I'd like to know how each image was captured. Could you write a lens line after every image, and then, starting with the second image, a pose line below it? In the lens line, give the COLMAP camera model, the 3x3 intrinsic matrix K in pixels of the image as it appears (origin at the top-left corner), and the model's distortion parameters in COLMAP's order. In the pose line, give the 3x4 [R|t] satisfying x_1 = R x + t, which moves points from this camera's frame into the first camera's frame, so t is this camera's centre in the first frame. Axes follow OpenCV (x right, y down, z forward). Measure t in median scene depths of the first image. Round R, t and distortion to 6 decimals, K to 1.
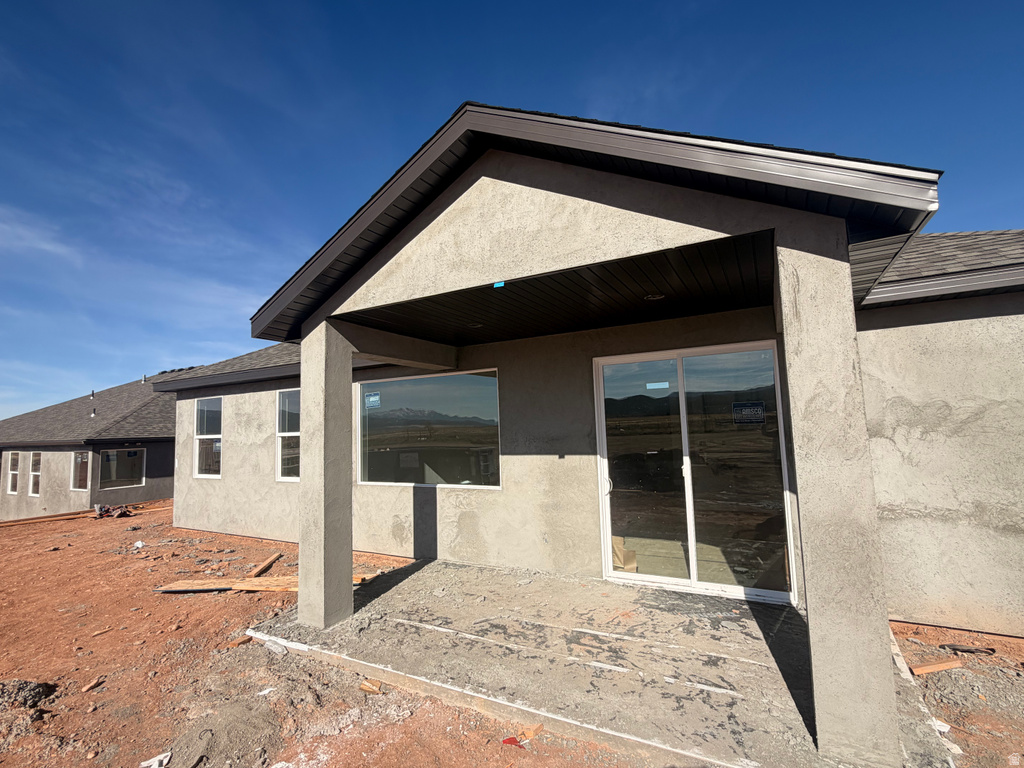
lens RADIAL K [[498.7, 0, 512.0], [0, 498.7, 384.0], [0, 0, 1]] dist [0.011177, -0.000081]
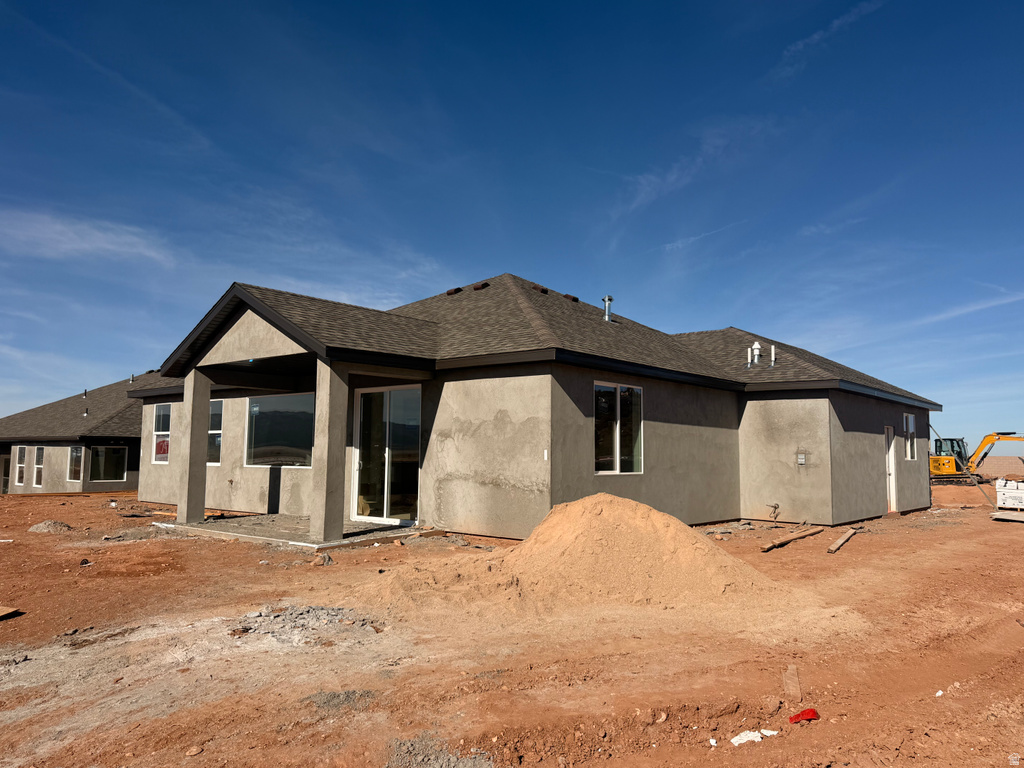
lens RADIAL K [[761.4, 0, 512.0], [0, 761.4, 384.0], [0, 0, 1]] dist [0.002951, -0.000446]
pose [[0.982946, 0.023344, -0.182408, 0.674616], [-0.023649, 0.999720, 0.000504, -0.048365], [0.182369, 0.003818, 0.983223, -0.822756]]
